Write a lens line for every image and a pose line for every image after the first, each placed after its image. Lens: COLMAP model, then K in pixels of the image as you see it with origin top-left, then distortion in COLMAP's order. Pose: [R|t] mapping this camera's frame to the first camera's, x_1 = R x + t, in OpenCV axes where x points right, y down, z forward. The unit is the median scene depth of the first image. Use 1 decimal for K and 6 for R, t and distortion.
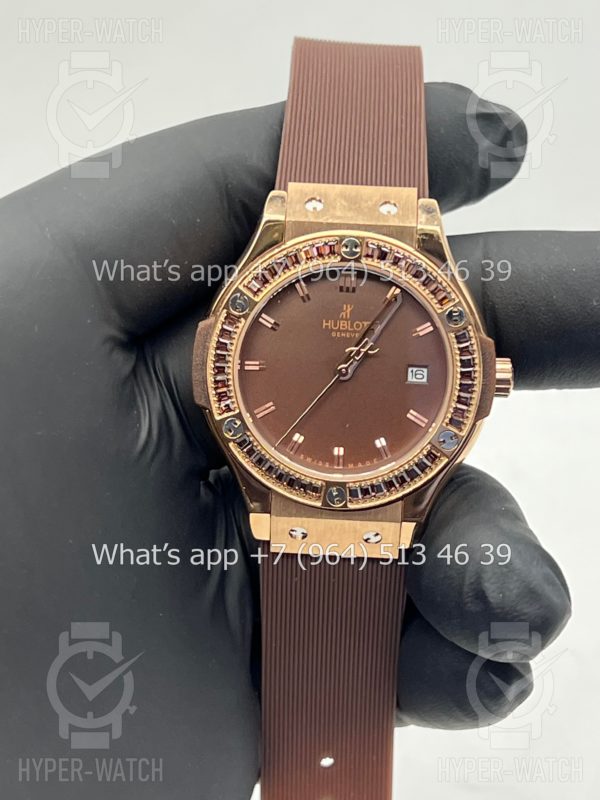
lens RADIAL K [[1787.4, 0, 300.0], [0, 1787.4, 400.0], [0, 0, 1]] dist [0.047936, 0.025582]
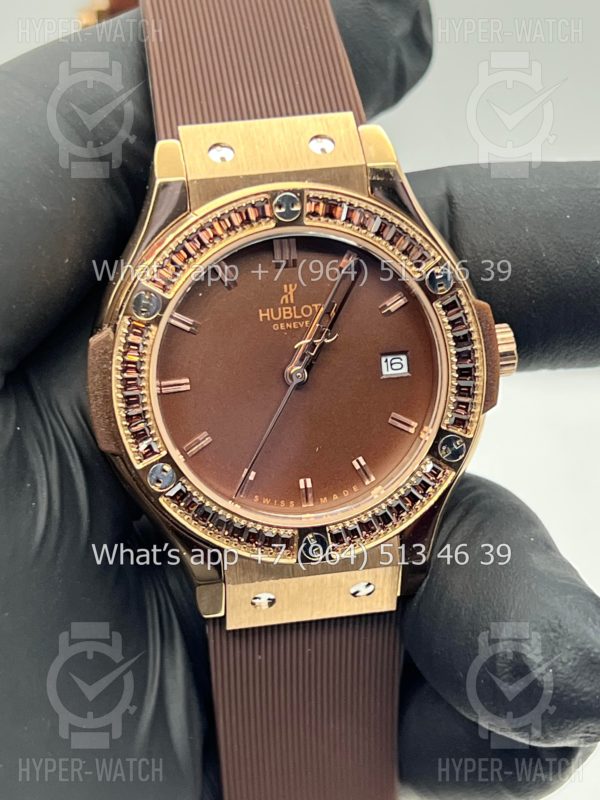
lens RADIAL K [[1842.1, 0, 300.0], [0, 1842.1, 400.0], [0, 0, 1]] dist [0.205263, 0.131017]
pose [[0.976369, -0.152591, 0.153034, -0.092050], [0.145210, 0.987678, 0.058371, -0.050290], [-0.160055, -0.034770, 0.986495, 0.257365]]
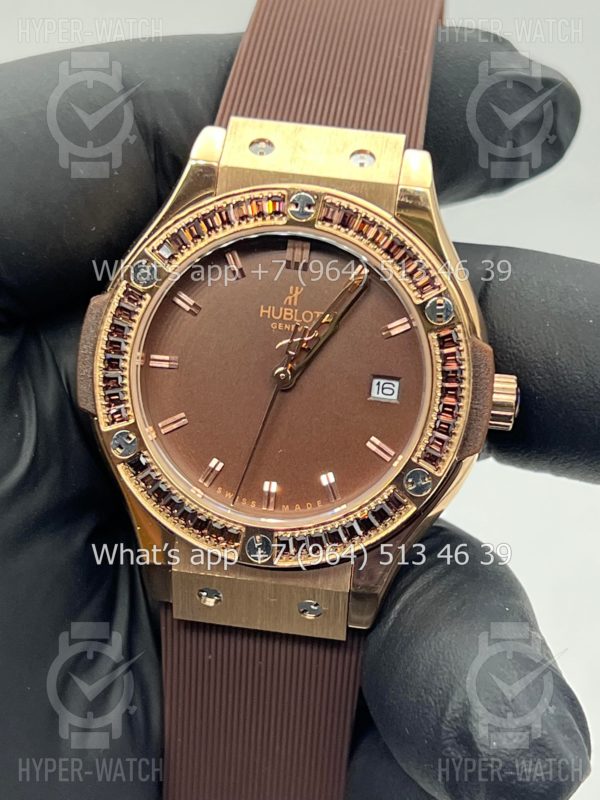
lens RADIAL K [[1842.1, 0, 300.0], [0, 1842.1, 400.0], [0, 0, 1]] dist [0.205263, 0.131017]
pose [[0.995442, 0.068272, -0.066590, 0.082290], [-0.070439, 0.997042, -0.030754, 0.015946], [0.064294, 0.035304, 0.997306, 0.254838]]
